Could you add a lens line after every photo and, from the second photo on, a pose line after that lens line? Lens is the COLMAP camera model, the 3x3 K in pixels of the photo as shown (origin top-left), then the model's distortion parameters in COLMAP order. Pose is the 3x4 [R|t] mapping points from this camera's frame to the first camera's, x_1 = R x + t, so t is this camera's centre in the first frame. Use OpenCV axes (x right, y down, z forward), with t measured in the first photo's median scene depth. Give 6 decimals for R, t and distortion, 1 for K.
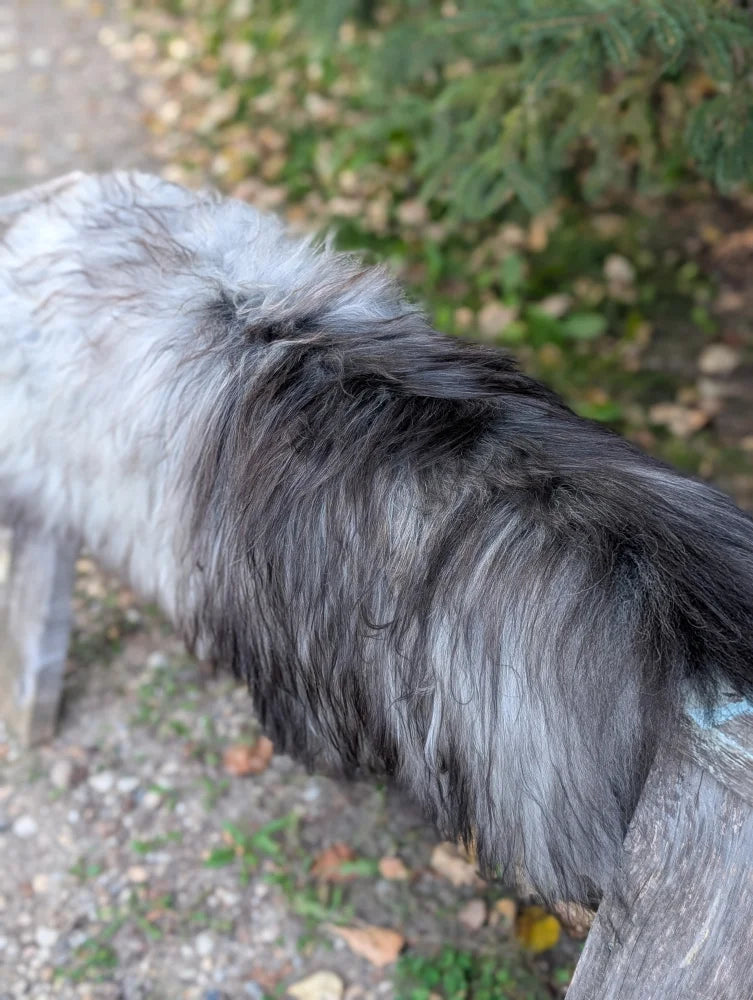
lens RADIAL K [[1441.0, 0, 348.0], [0, 1441.0, 498.2], [0, 0, 1]] dist [0.246524, -1.199464]
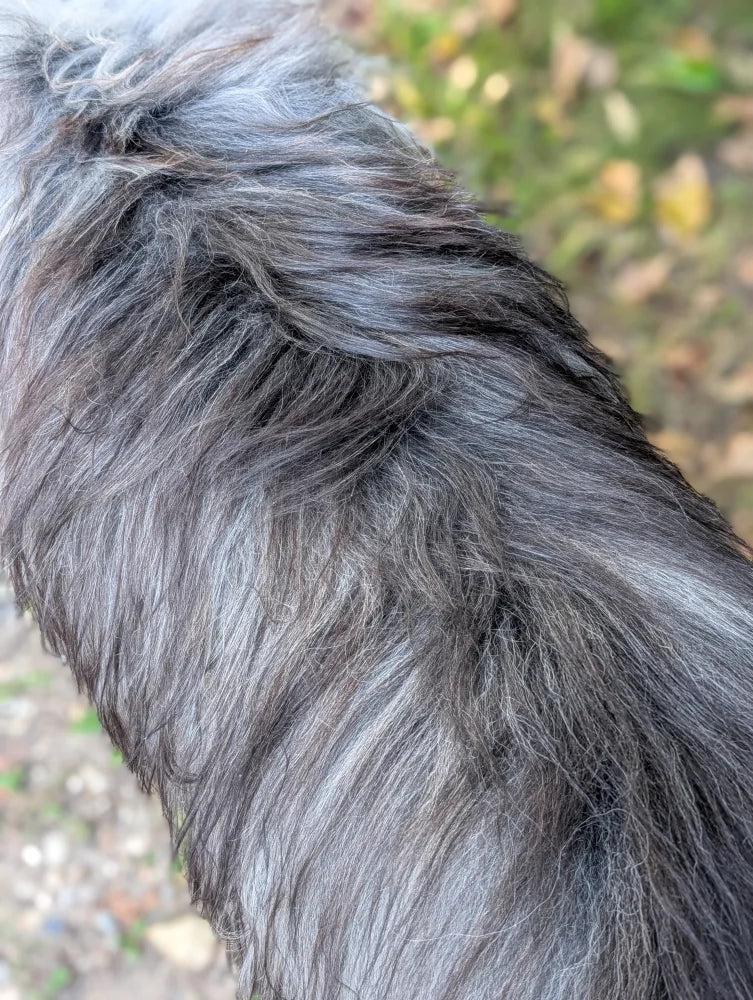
lens RADIAL K [[1441.0, 0, 348.0], [0, 1441.0, 498.2], [0, 0, 1]] dist [0.246524, -1.199464]
pose [[0.994670, 0.097004, -0.034945, 0.070497], [-0.079001, 0.934806, 0.346261, -0.162251], [0.066255, -0.341654, 0.937487, 0.346447]]
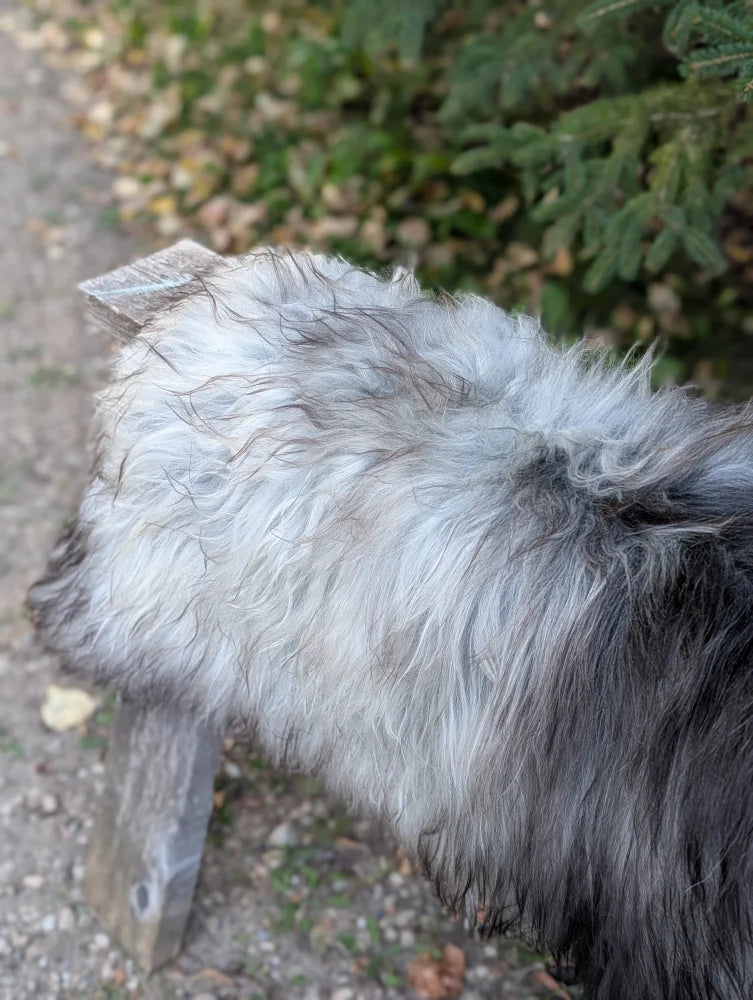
lens RADIAL K [[1441.0, 0, 348.0], [0, 1441.0, 498.2], [0, 0, 1]] dist [0.246524, -1.199464]
pose [[0.993409, -0.030887, 0.110381, -0.235543], [0.028982, 0.999403, 0.018819, -0.118329], [-0.110896, -0.015496, 0.993711, 0.253247]]
